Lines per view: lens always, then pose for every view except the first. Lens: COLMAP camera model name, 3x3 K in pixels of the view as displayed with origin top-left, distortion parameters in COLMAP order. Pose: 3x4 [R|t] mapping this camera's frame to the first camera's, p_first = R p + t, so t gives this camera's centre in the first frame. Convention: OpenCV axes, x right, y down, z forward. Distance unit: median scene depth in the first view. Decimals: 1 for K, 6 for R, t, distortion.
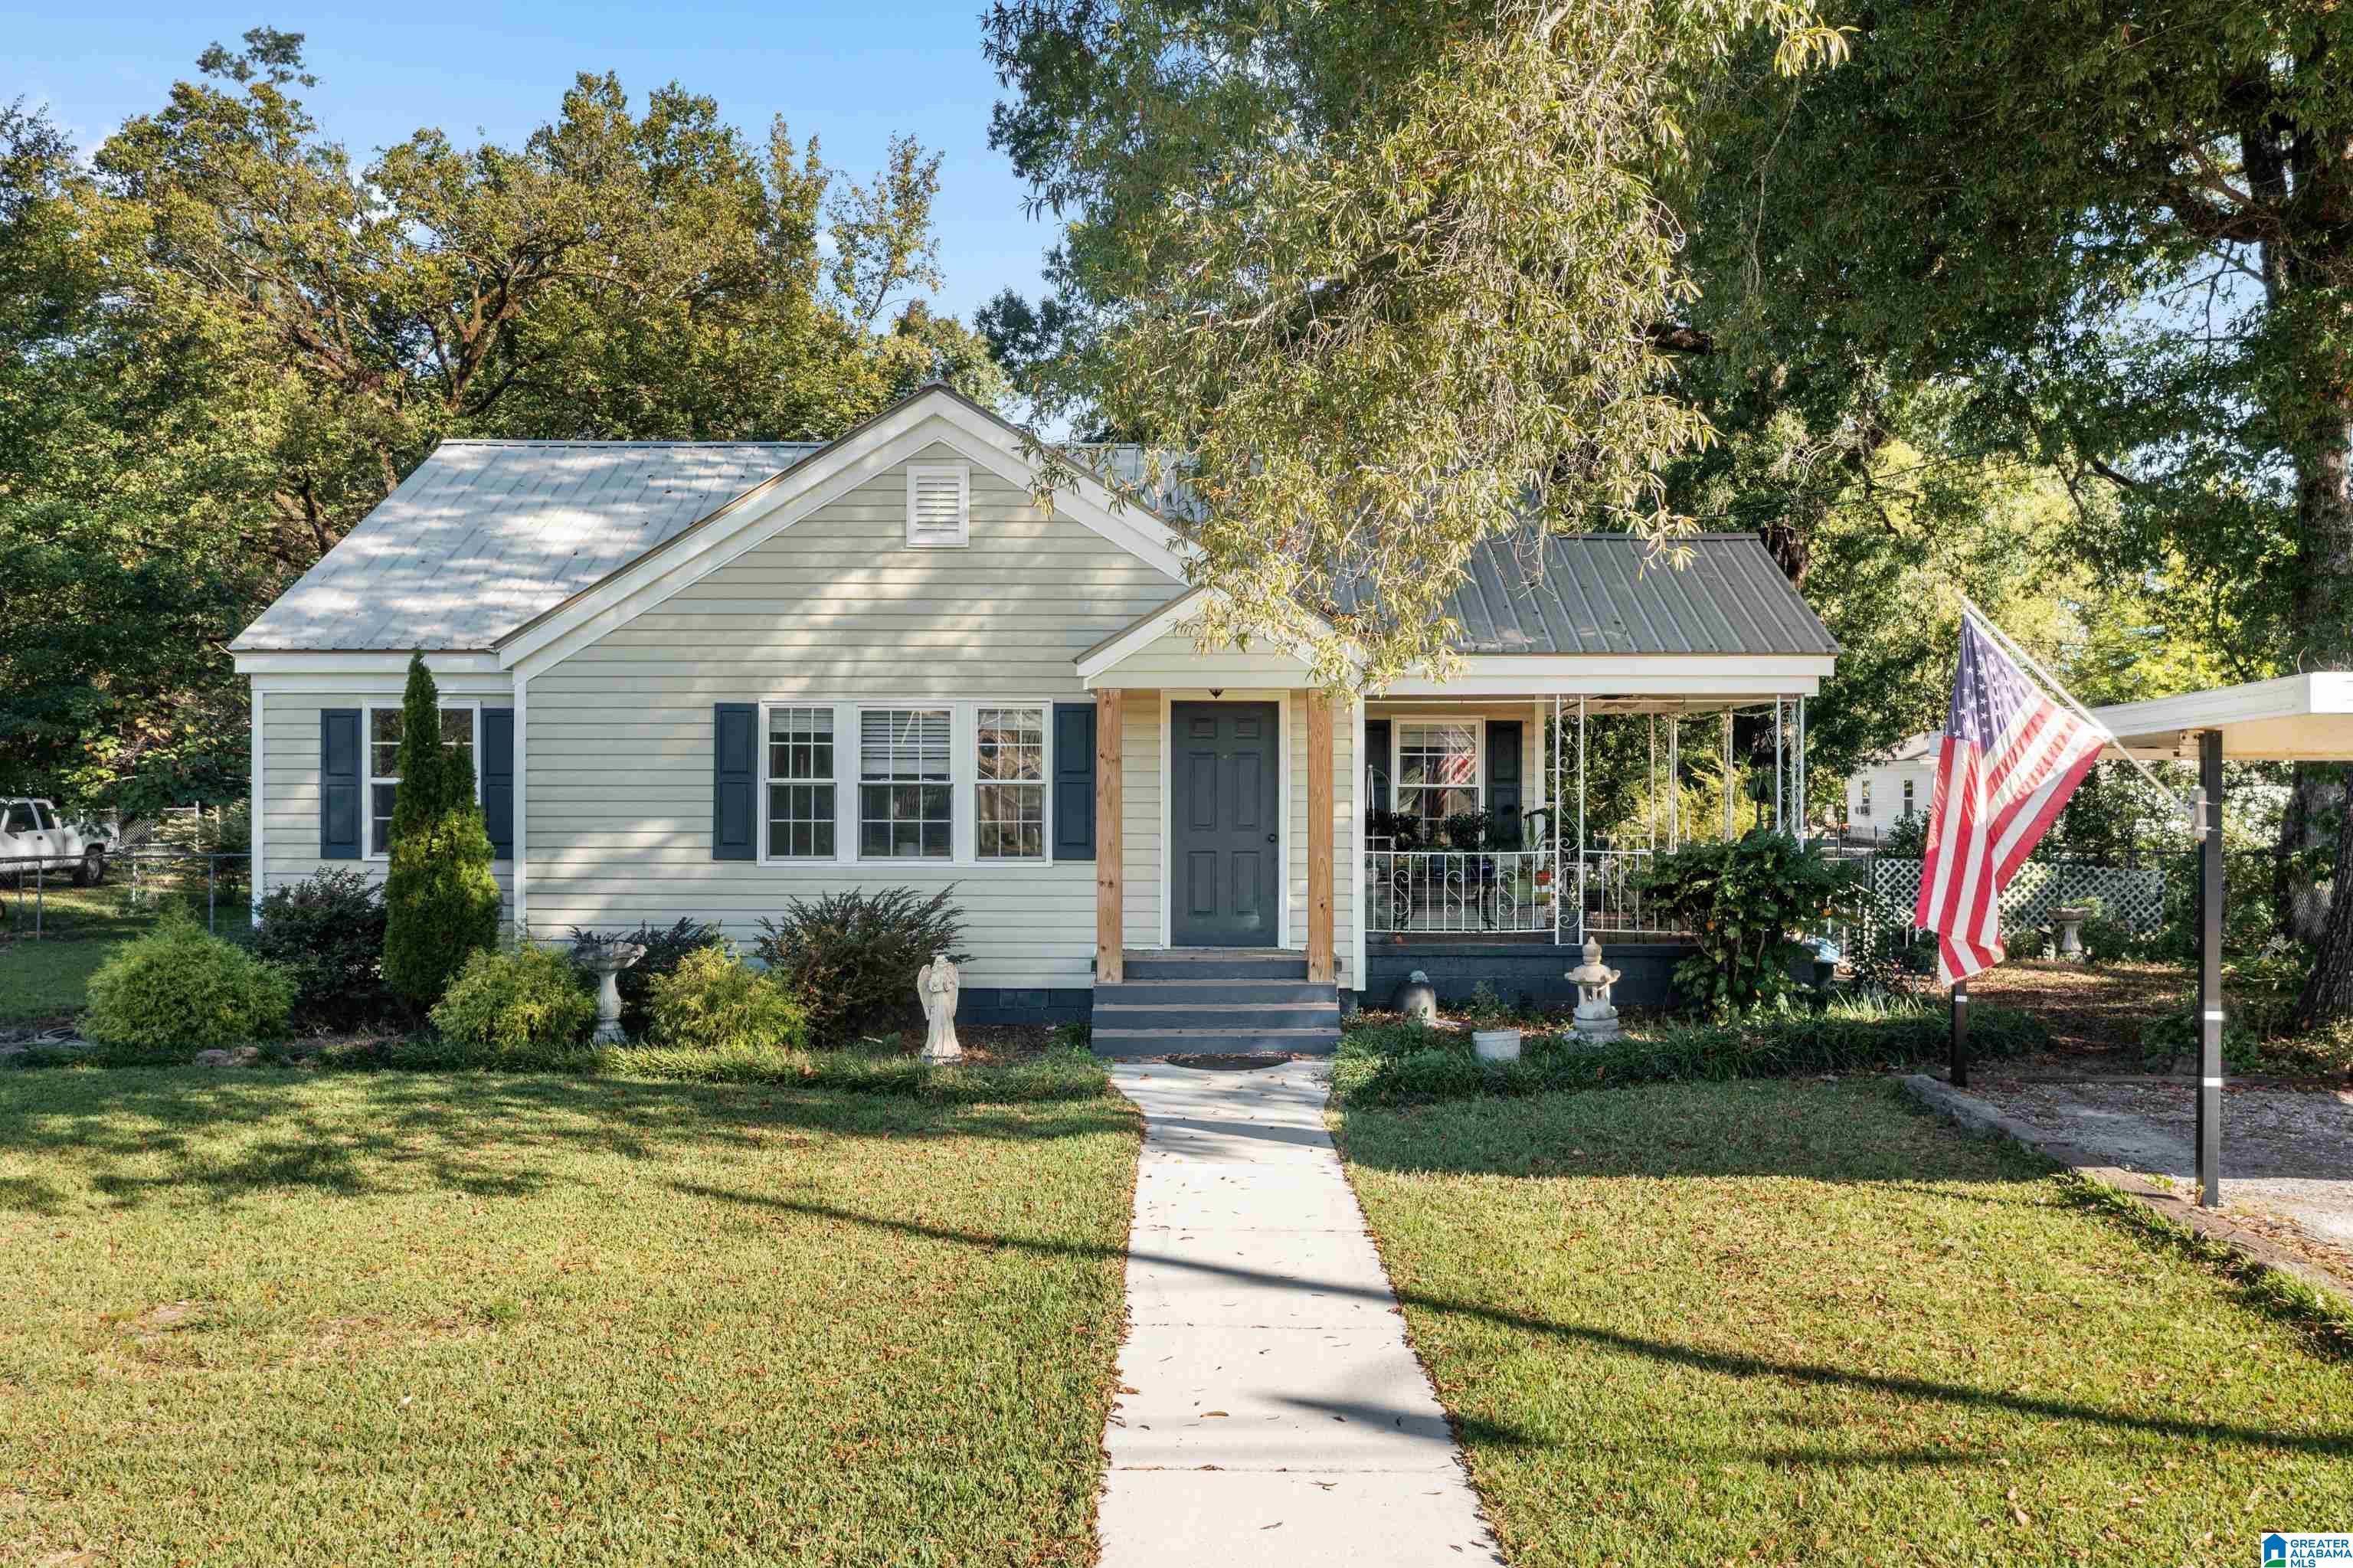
lens RADIAL K [[1891.8, 0, 1180.4], [0, 1891.8, 788.7], [0, 0, 1]] dist [0.008702, 0.003641]
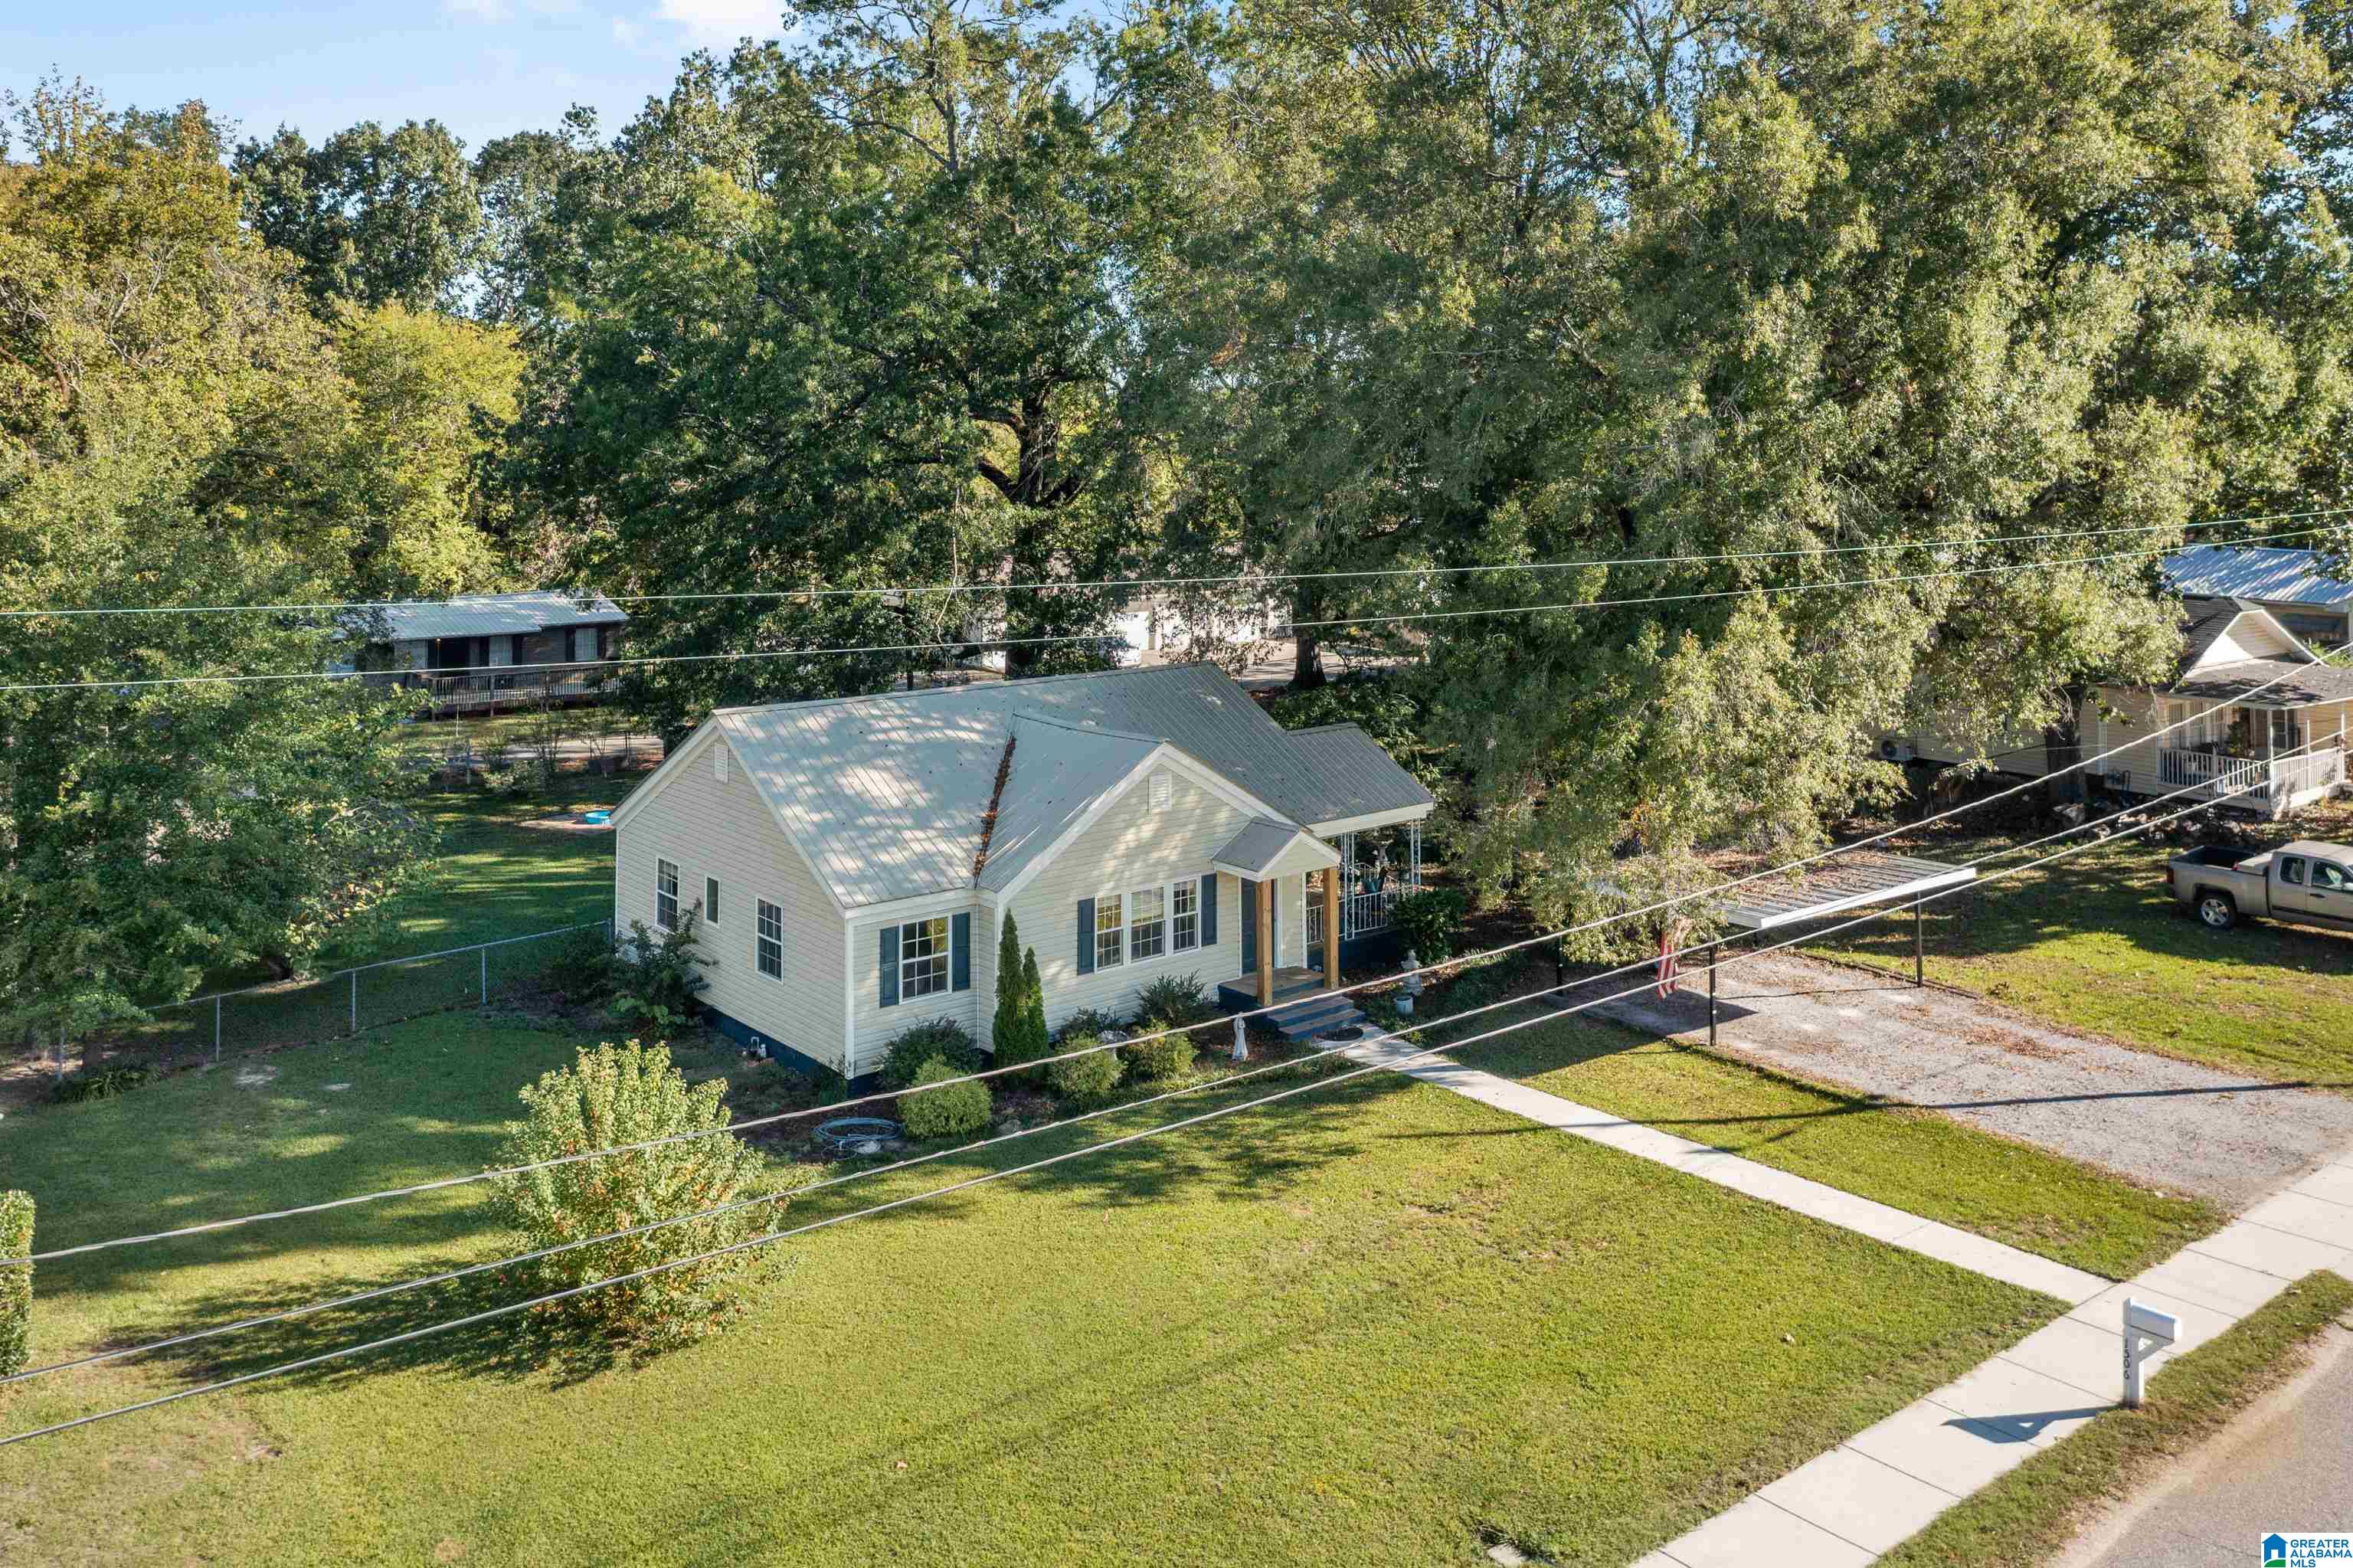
lens RADIAL K [[1891.8, 0, 1177.2], [0, 1891.8, 783.2], [0, 0, 1]] dist [0.008702, 0.003641]
pose [[0.773960, -0.114061, 0.622878, -1.495429], [0.005290, 0.984774, 0.173758, -0.551944], [-0.633213, -0.131187, 0.762779, -0.639777]]
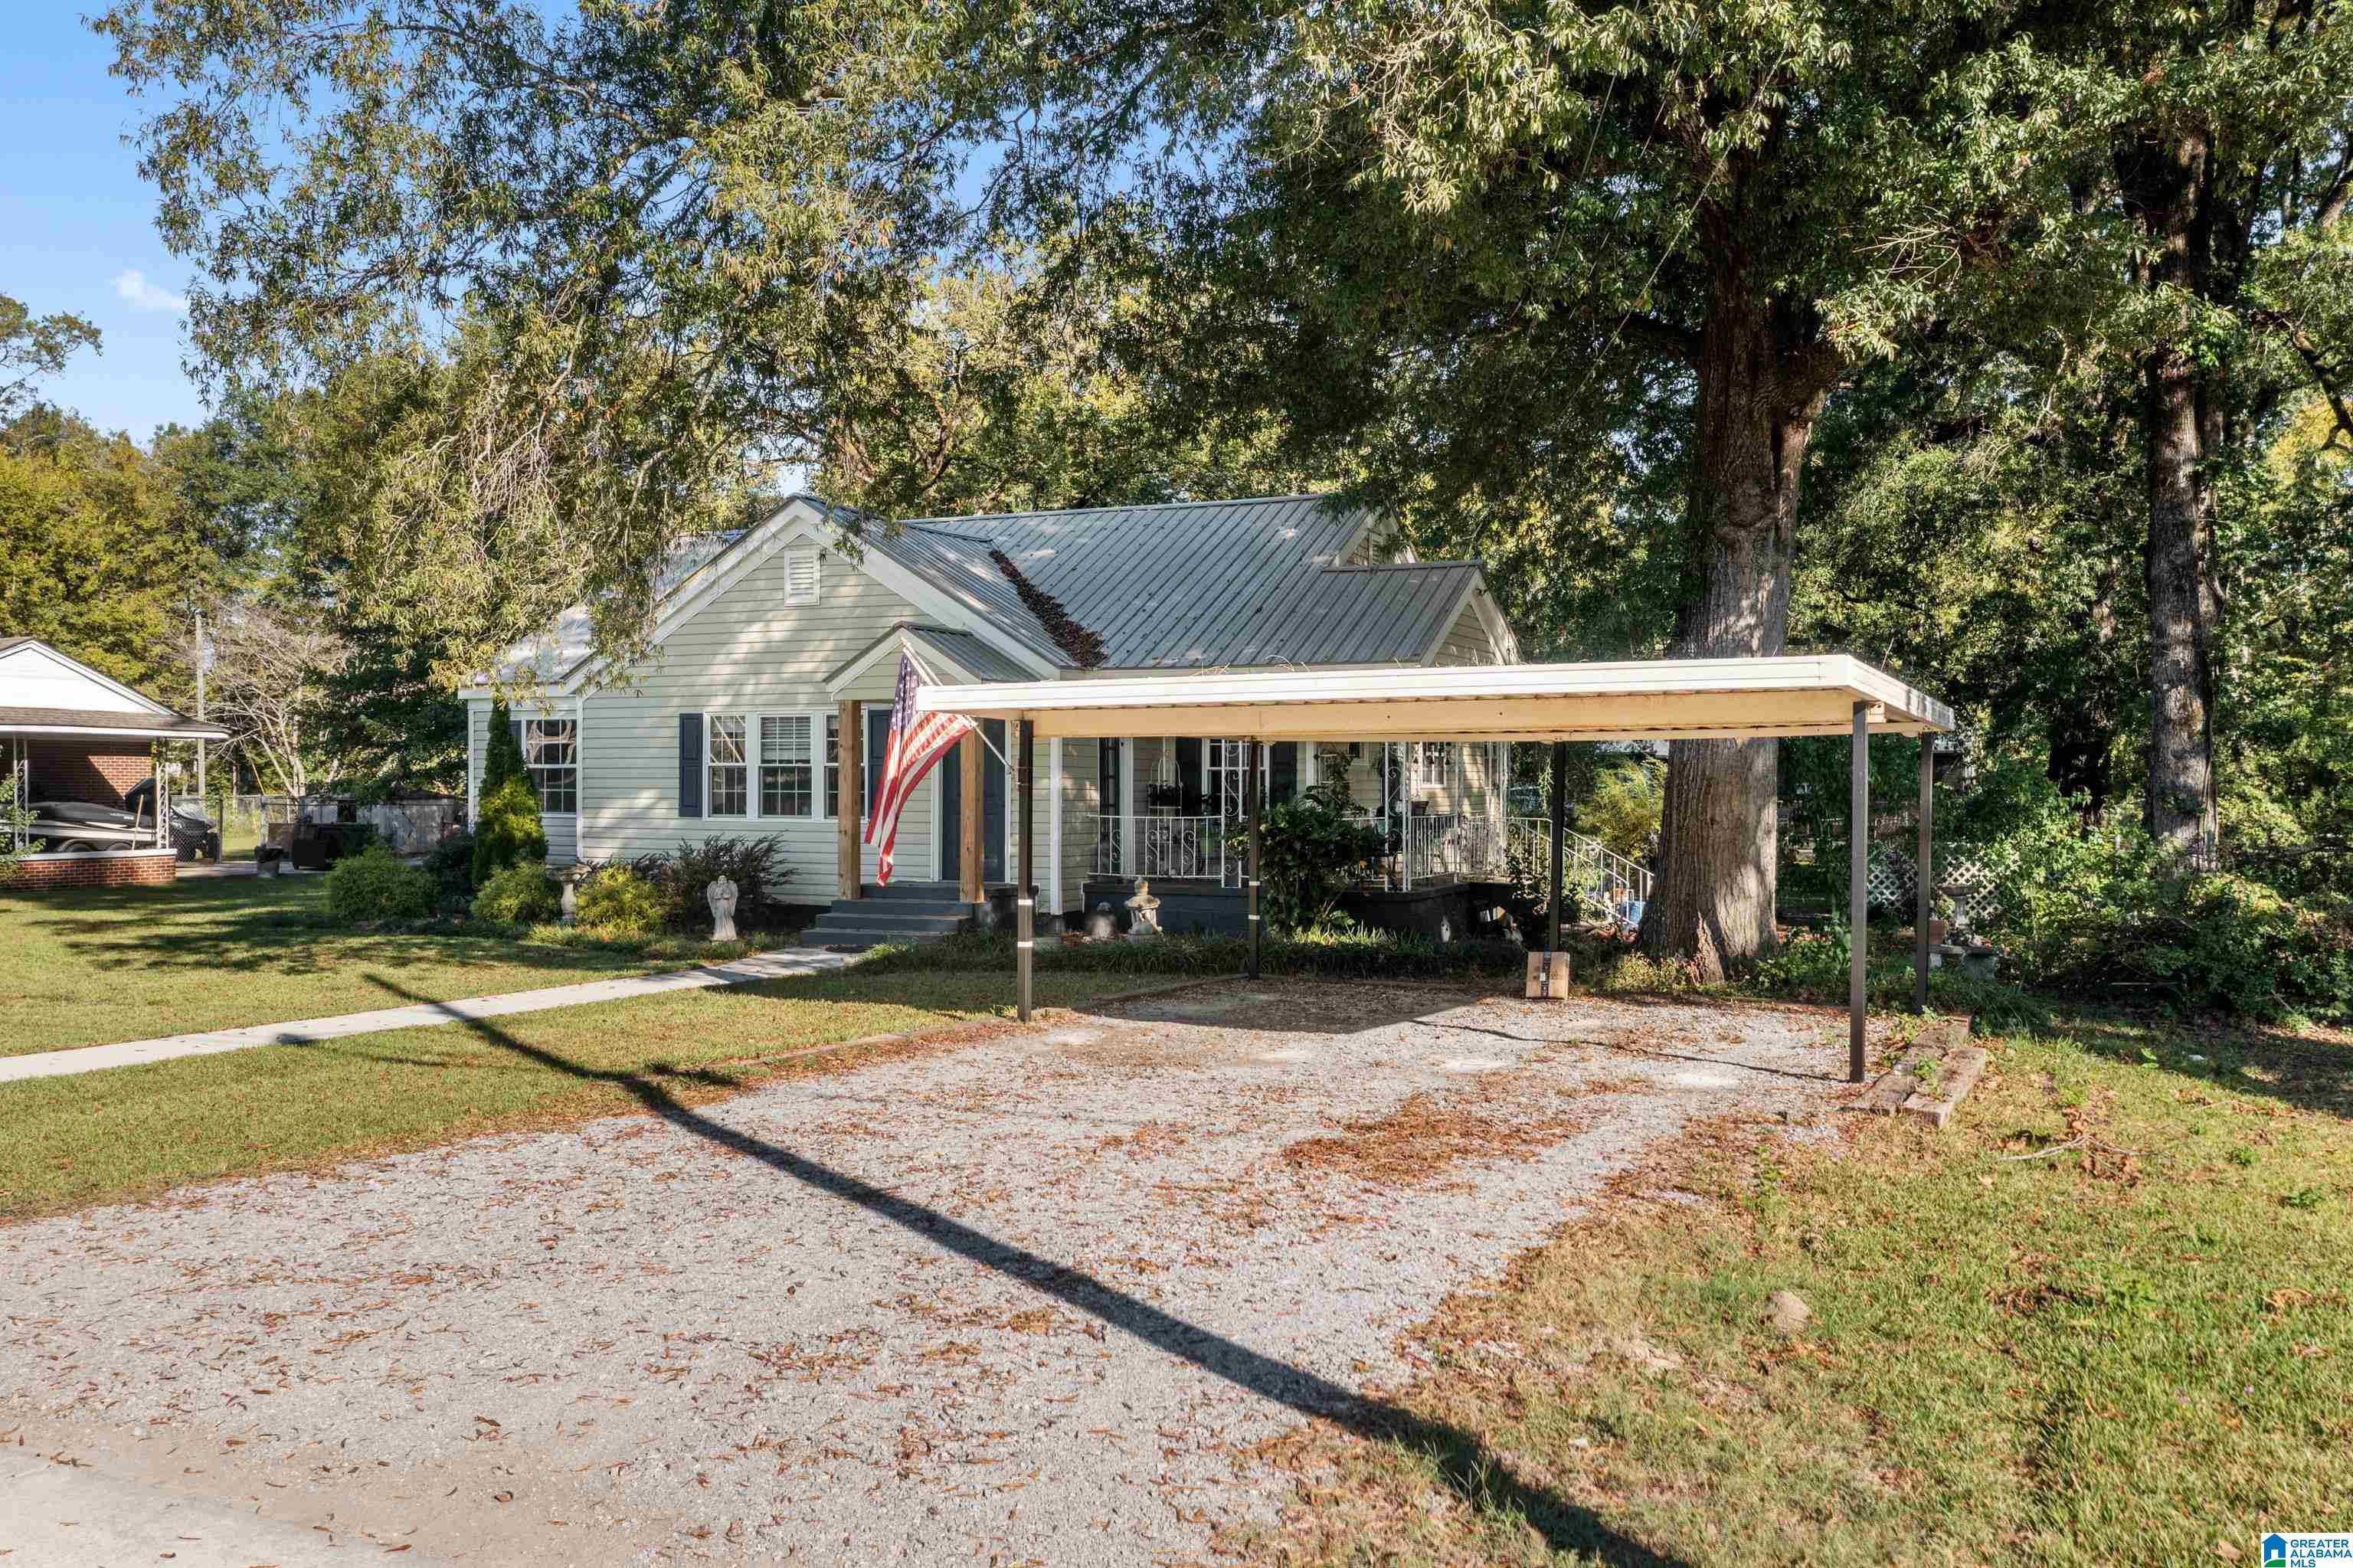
lens RADIAL K [[1891.8, 0, 1176.3], [0, 1891.8, 784.1], [0, 0, 1]] dist [0.008702, 0.003641]
pose [[0.905894, -0.000082, -0.423504, 0.804874], [-0.001350, 0.999994, -0.003081, 0.016651], [0.423502, 0.003363, 0.905889, -0.225095]]
